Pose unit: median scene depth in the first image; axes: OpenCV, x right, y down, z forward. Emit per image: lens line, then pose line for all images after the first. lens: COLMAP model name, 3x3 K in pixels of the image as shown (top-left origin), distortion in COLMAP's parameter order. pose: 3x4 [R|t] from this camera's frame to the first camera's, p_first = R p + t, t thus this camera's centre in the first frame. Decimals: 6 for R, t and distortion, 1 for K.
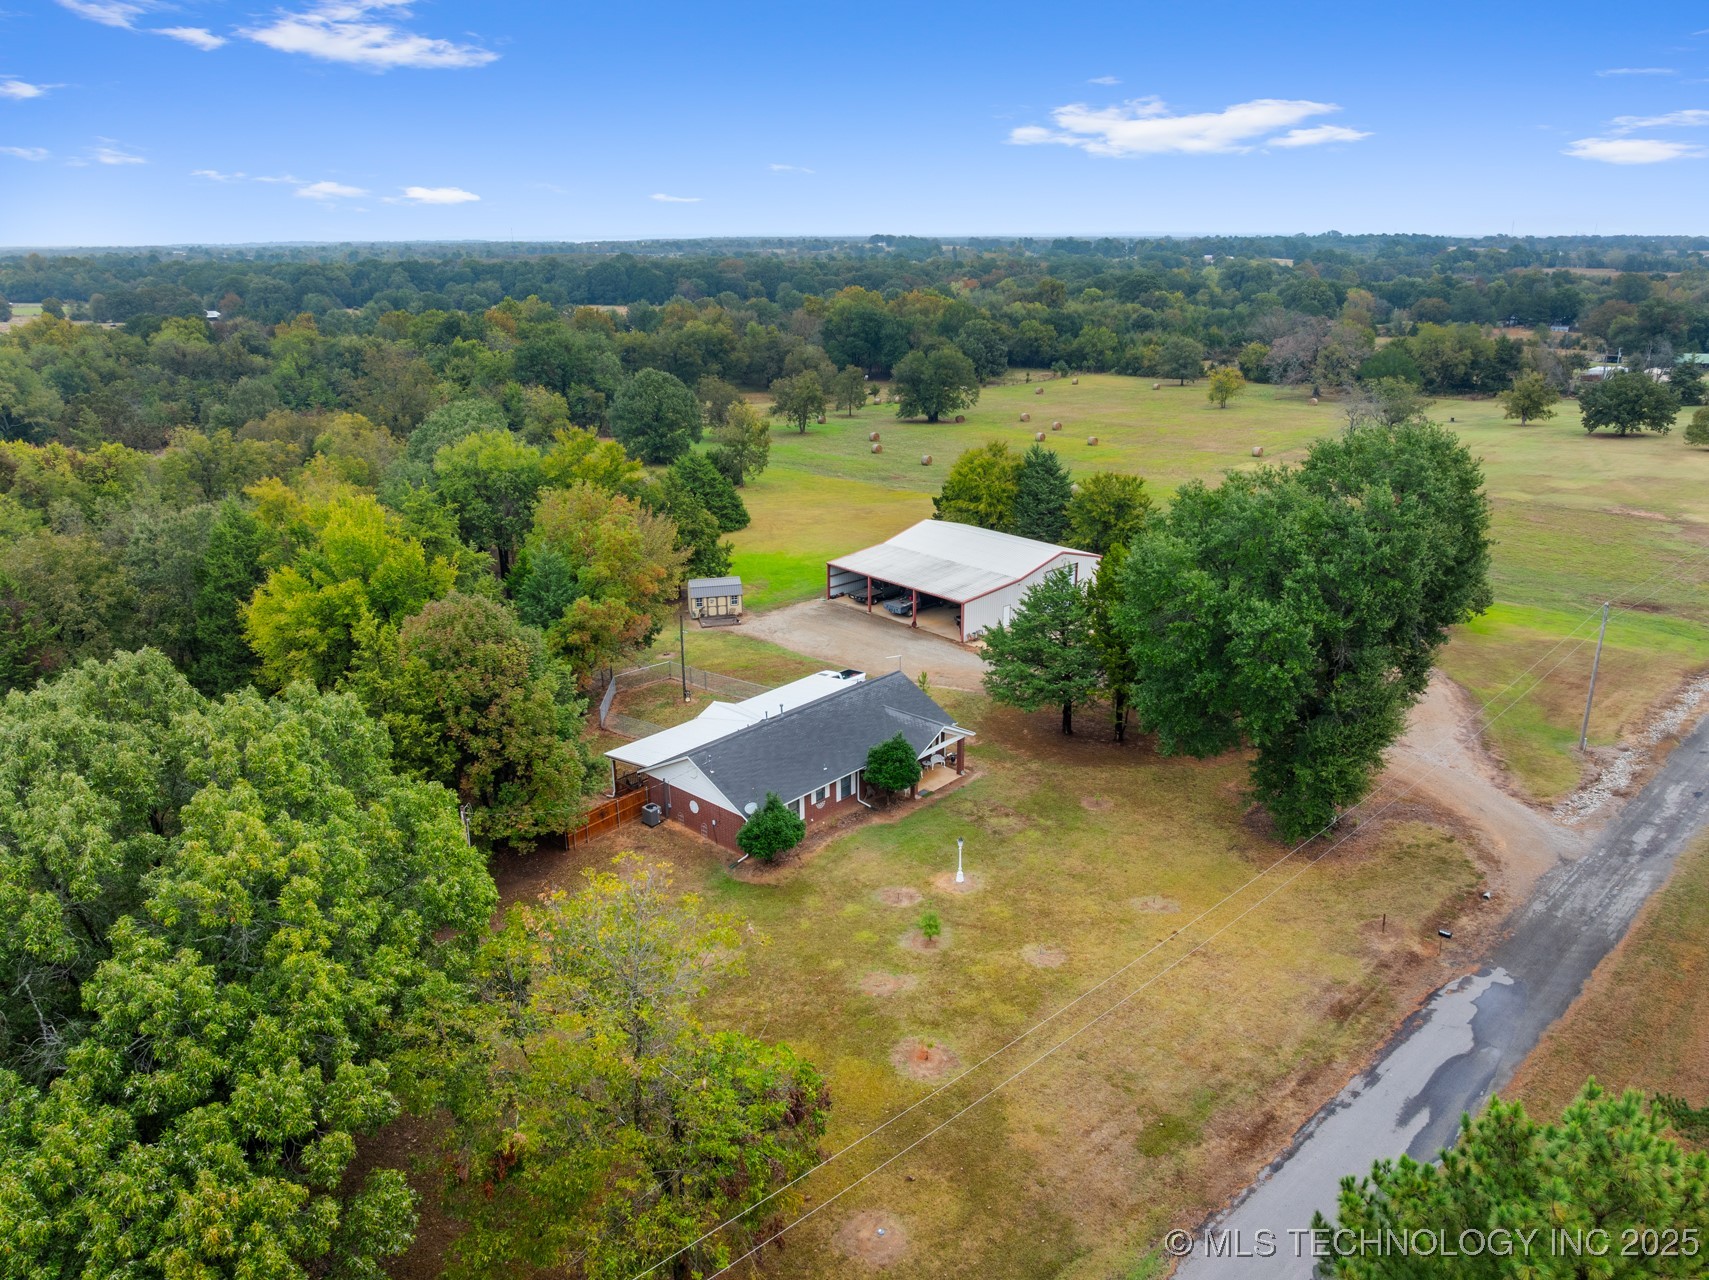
lens RADIAL K [[1204.9, 0, 859.1], [0, 1204.9, 648.8], [0, 0, 1]] dist [-0.038546, 0.003228]
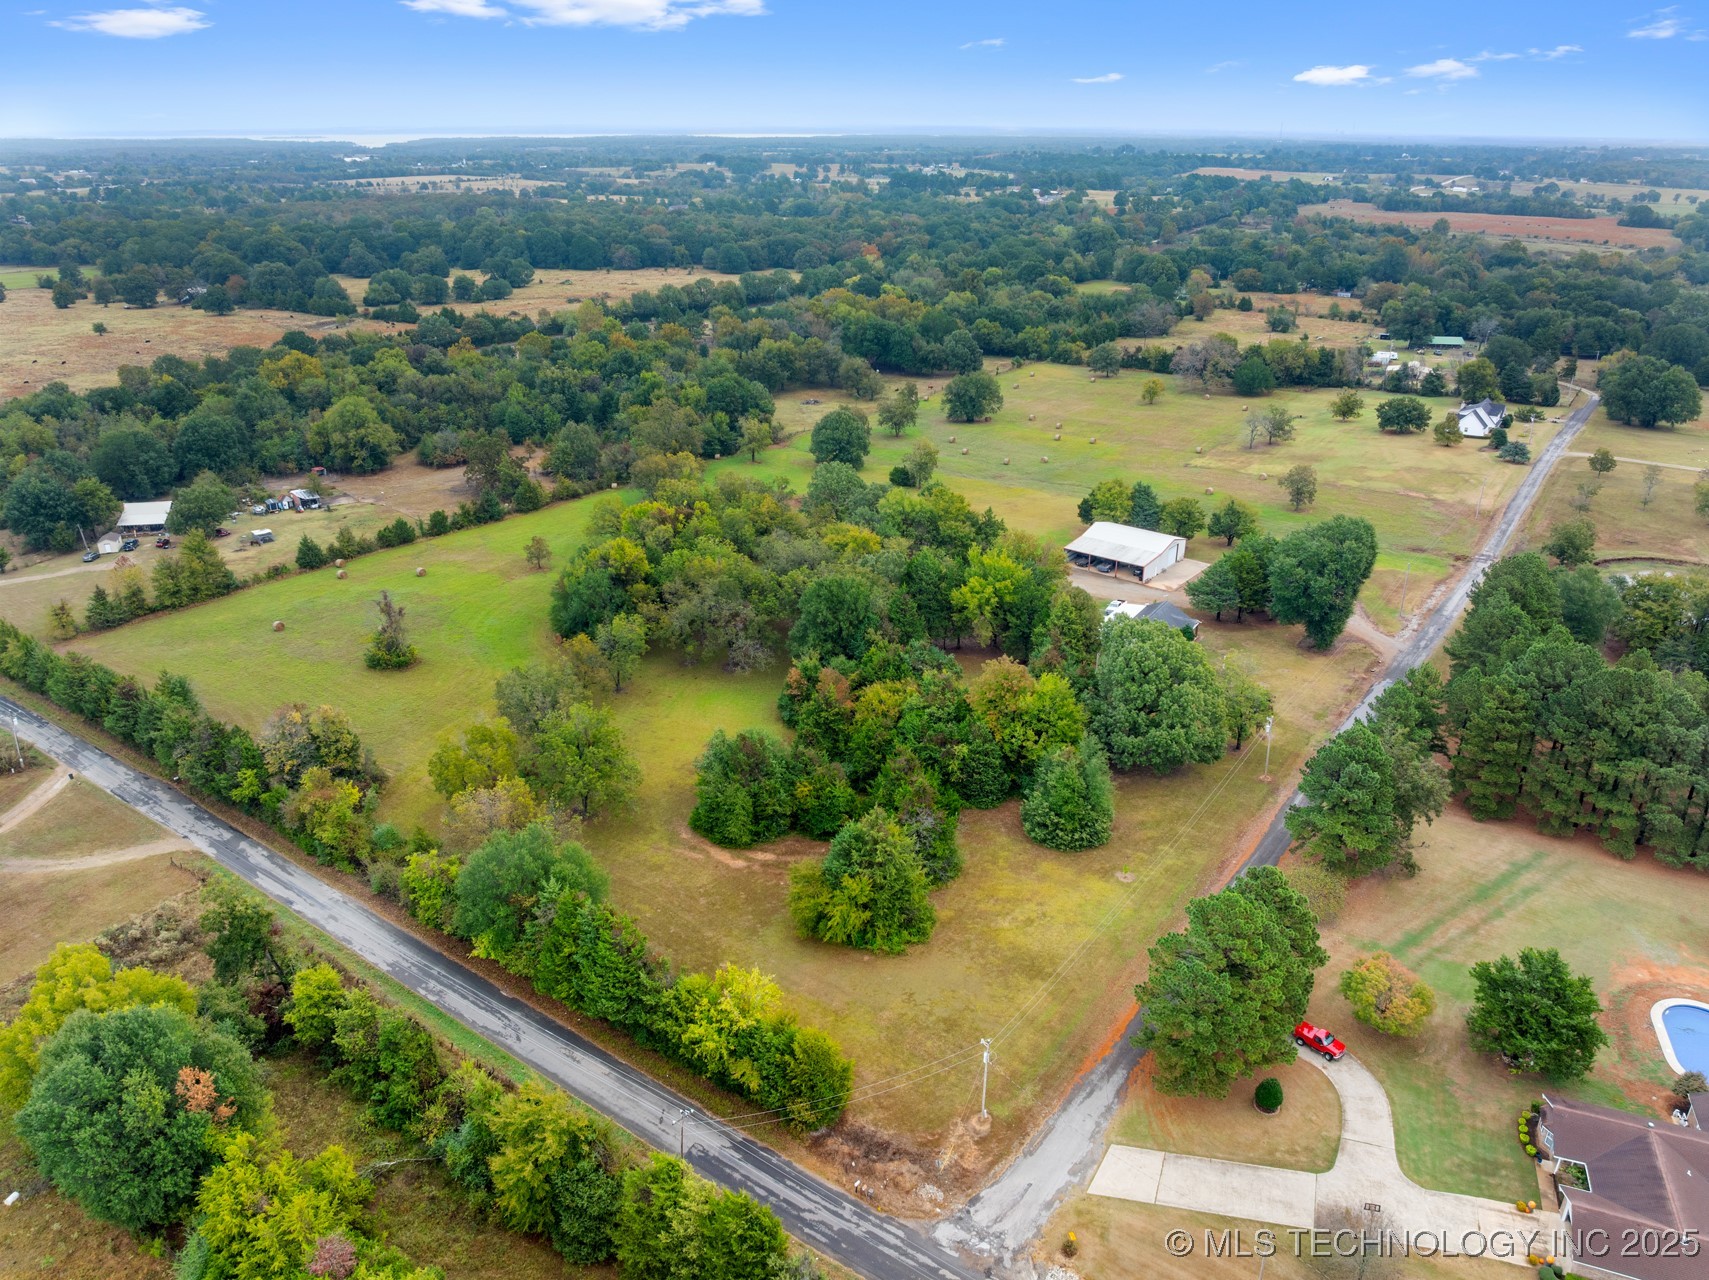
lens RADIAL K [[1204.9, 0, 859.1], [0, 1204.9, 648.8], [0, 0, 1]] dist [-0.038546, 0.003228]
pose [[0.985914, -0.060738, 0.155838, -0.695681], [0.048019, 0.995297, 0.084127, -0.087144], [-0.160215, -0.075459, 0.984194, -1.000350]]
